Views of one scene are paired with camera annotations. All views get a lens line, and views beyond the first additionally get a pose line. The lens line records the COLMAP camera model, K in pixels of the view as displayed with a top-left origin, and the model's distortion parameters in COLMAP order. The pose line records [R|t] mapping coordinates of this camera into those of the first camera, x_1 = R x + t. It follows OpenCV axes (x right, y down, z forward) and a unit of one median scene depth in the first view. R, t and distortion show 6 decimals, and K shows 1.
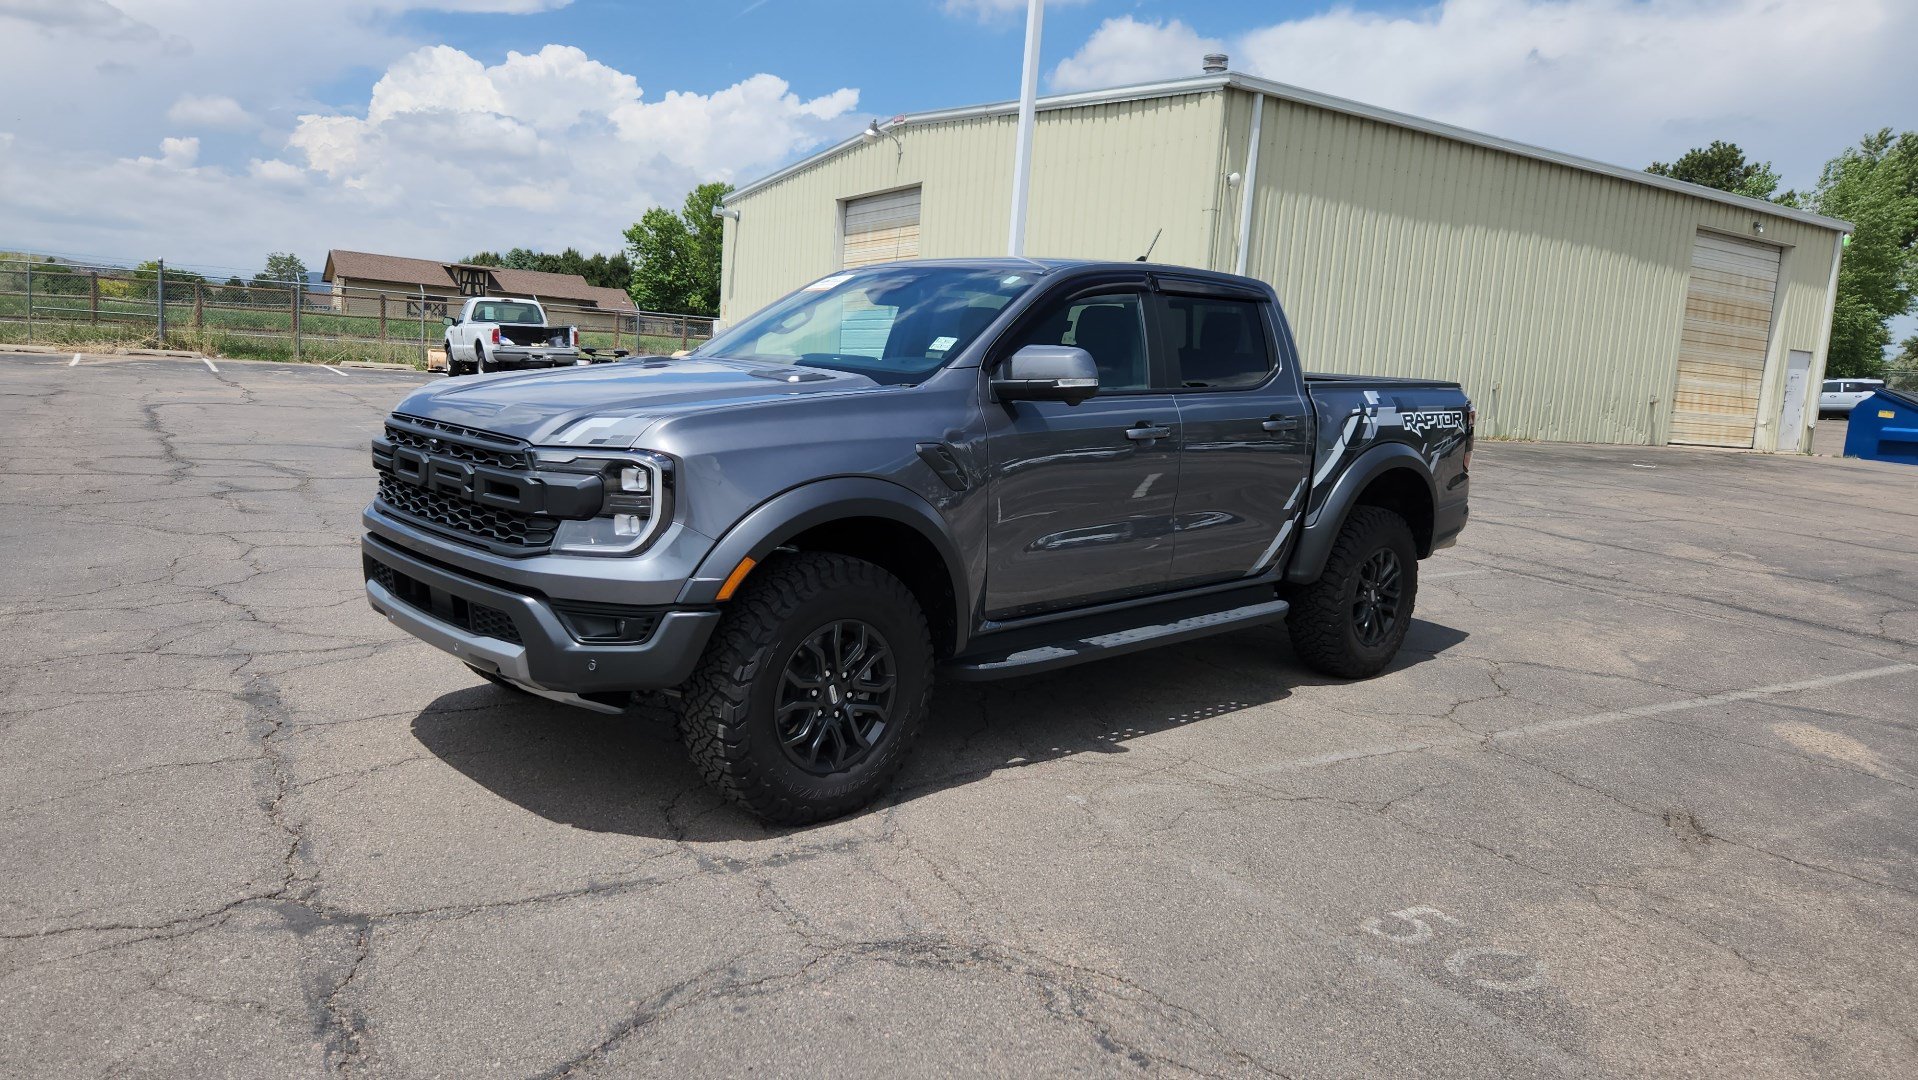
lens RADIAL K [[1315.9, 0, 957.1], [0, 1315.9, 532.3], [0, 0, 1]] dist [0.076120, -0.061000]
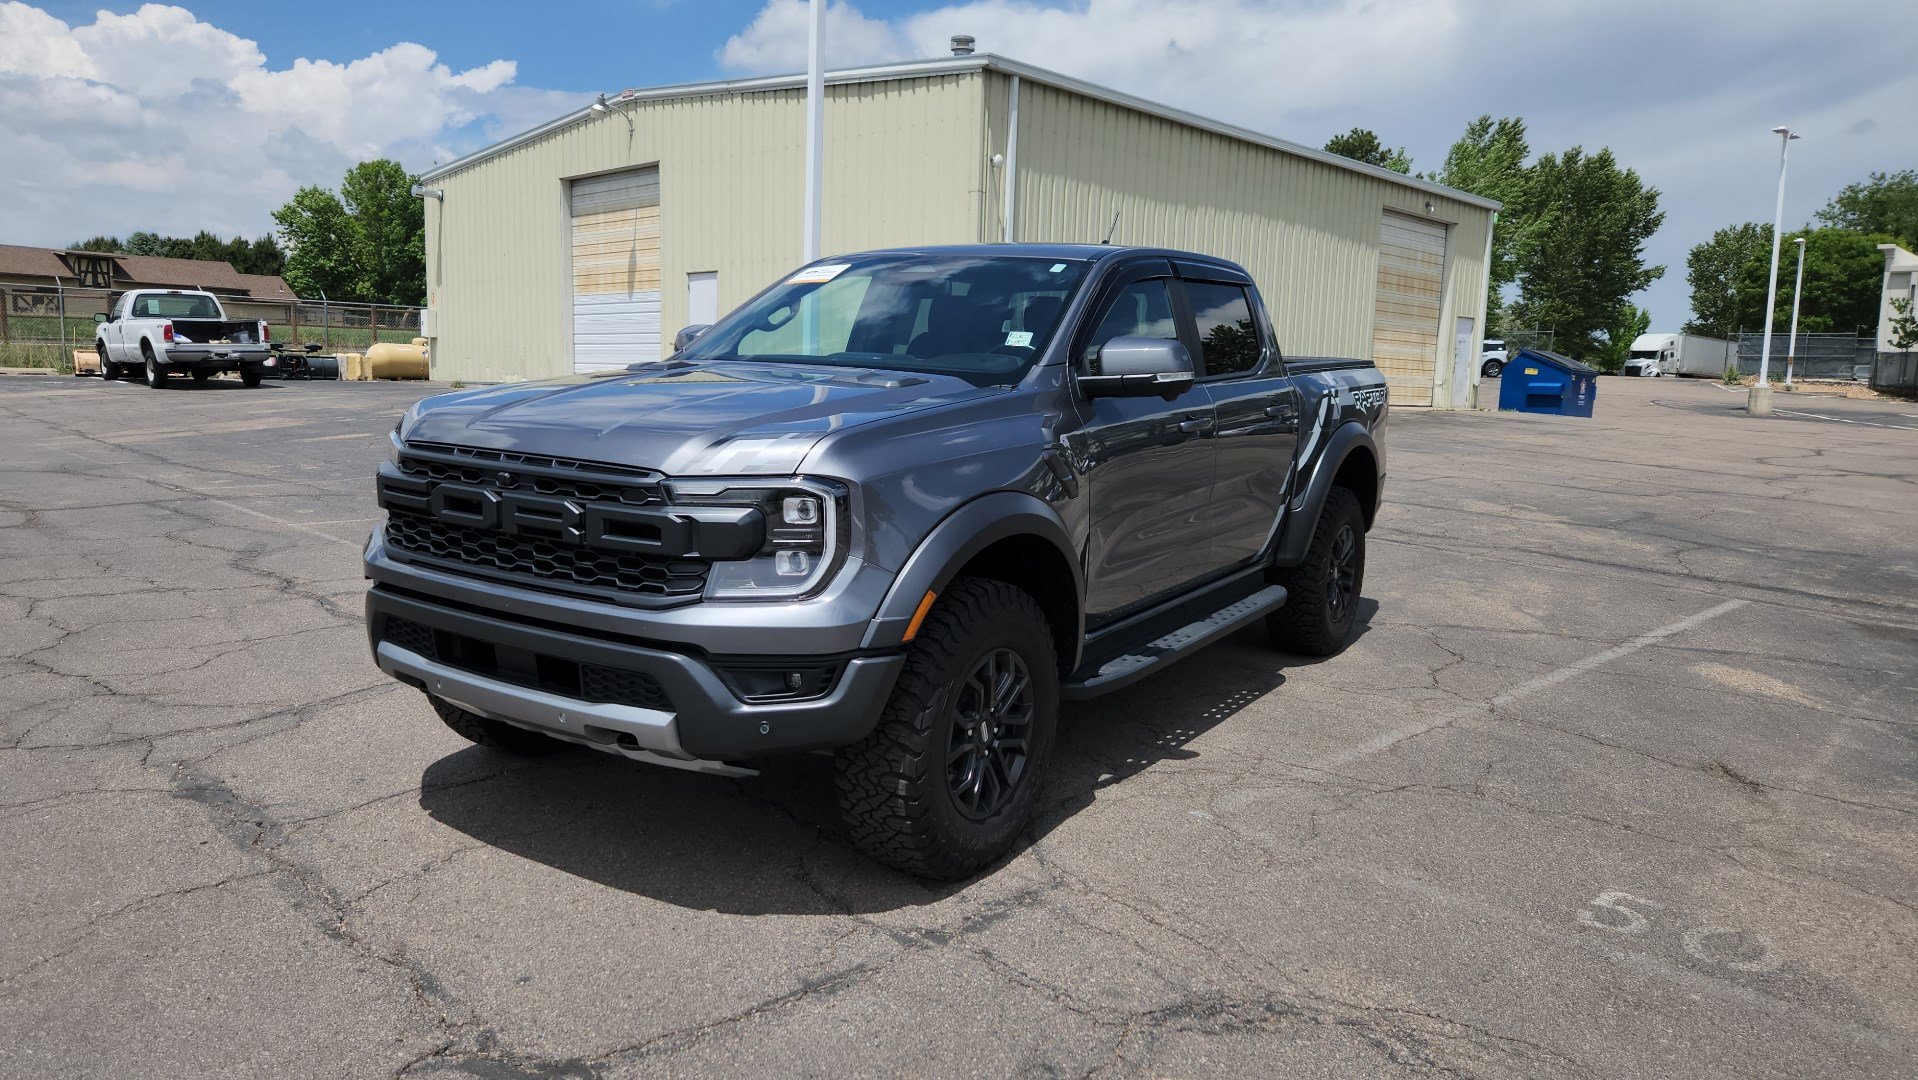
lens RADIAL K [[1310.7, 0, 947.9], [0, 1310.7, 532.6], [0, 0, 1]] dist [0.066883, -0.043865]
pose [[0.973434, -0.060687, 0.220778, -0.206883], [0.057256, 0.998119, 0.021916, -0.023324], [-0.221693, -0.008693, 0.975078, 0.083900]]
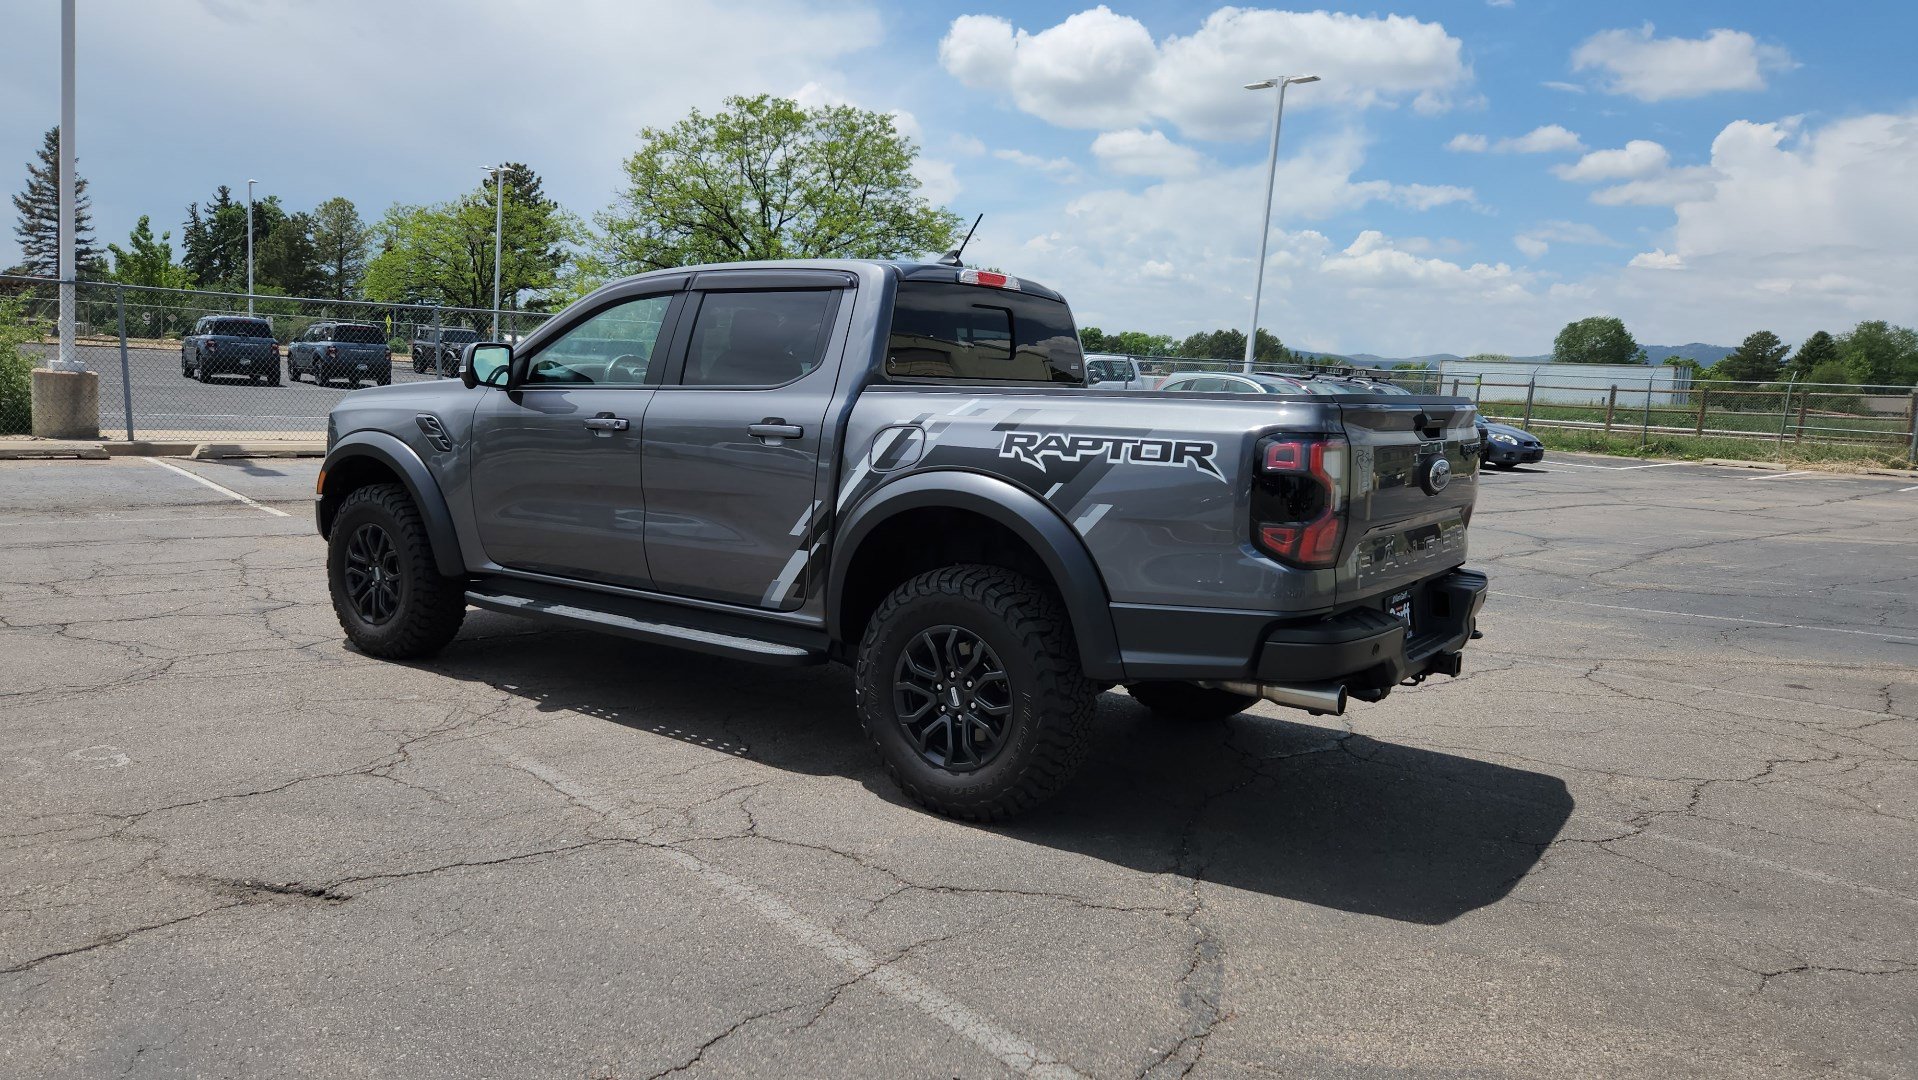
lens RADIAL K [[1305.5, 0, 911.3], [0, 1305.5, 533.4], [0, 0, 1]] dist [0.073509, -0.059196]
pose [[0.159072, 0.067511, -0.984956, 1.013956], [-0.170773, 0.984502, 0.039899, -0.060724], [0.972385, 0.161857, 0.168135, 0.893543]]
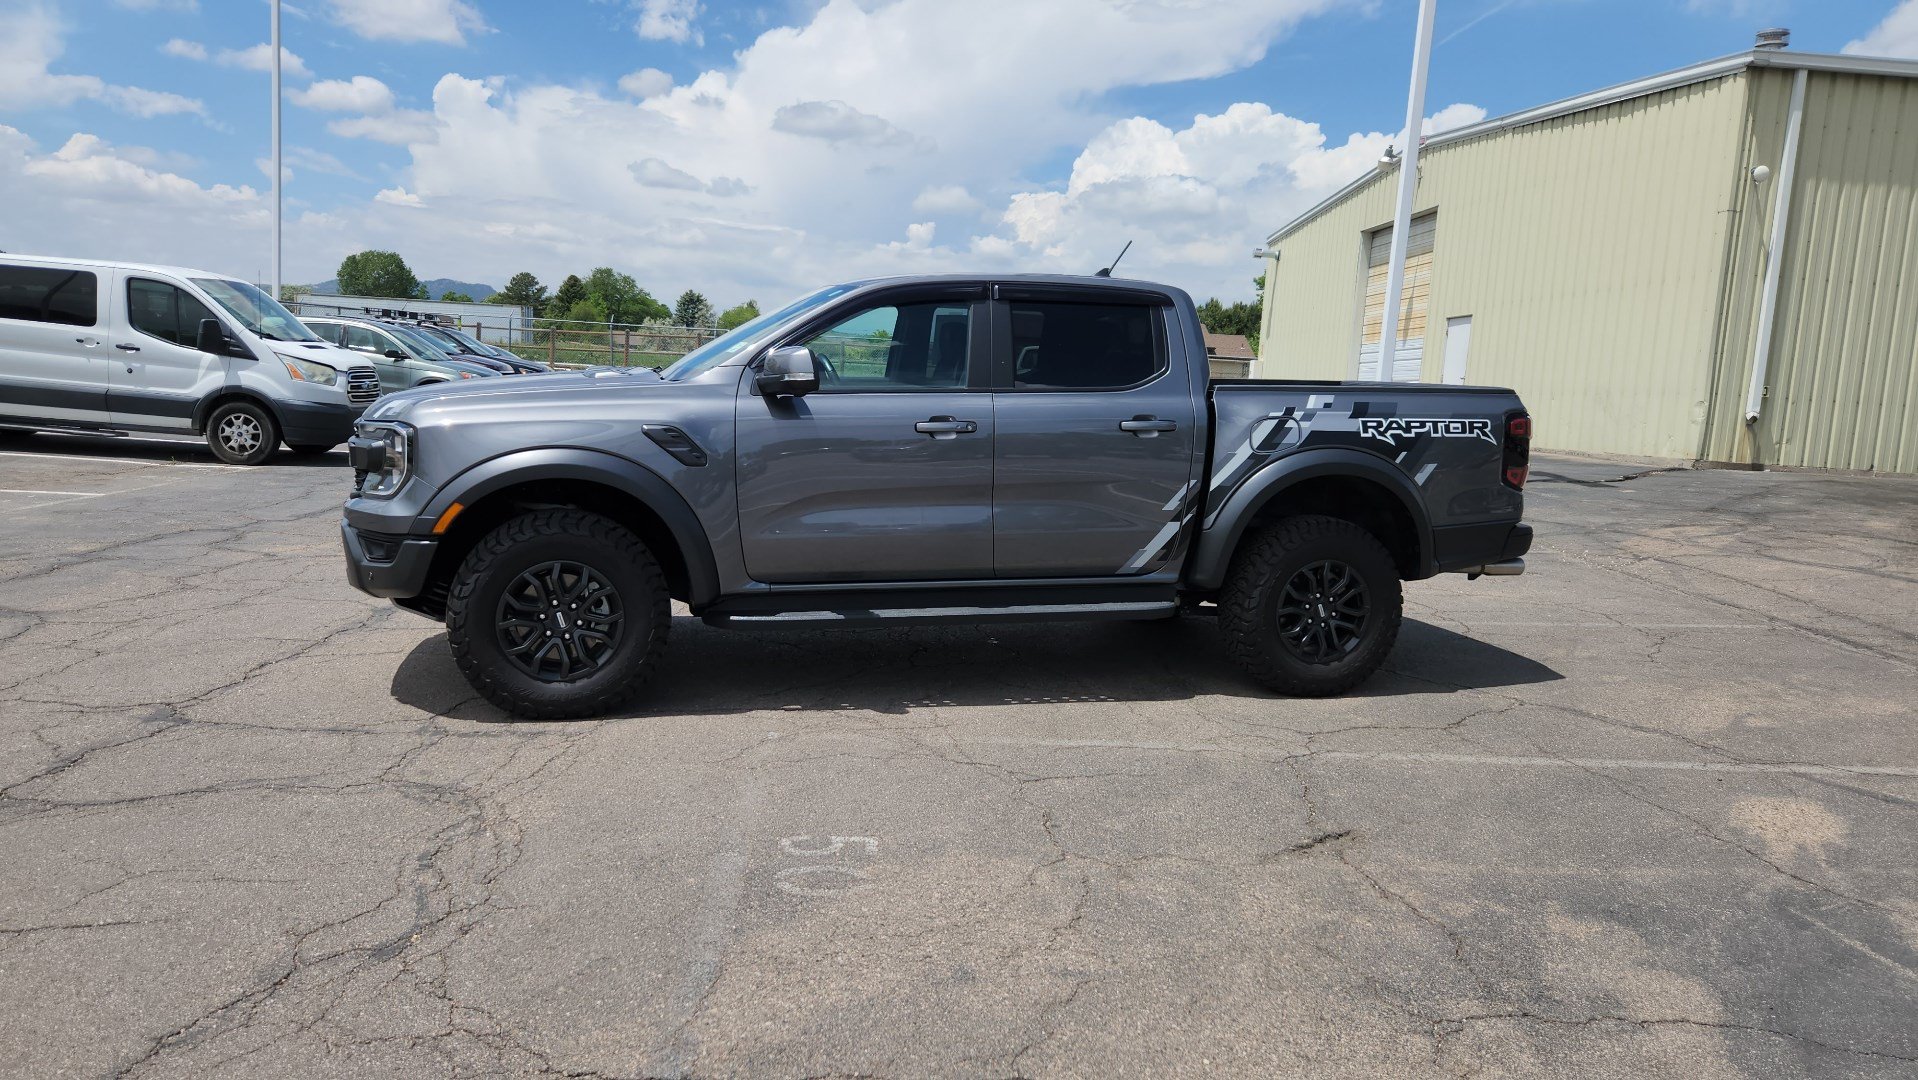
lens RADIAL K [[1320.6, 0, 935.8], [0, 1320.6, 539.1], [0, 0, 1]] dist [0.072456, -0.063930]
pose [[0.871457, 0.044303, -0.488466, 0.562557], [-0.059403, 0.998115, -0.015451, 0.029054], [0.486861, 0.042481, 0.872446, 0.036006]]
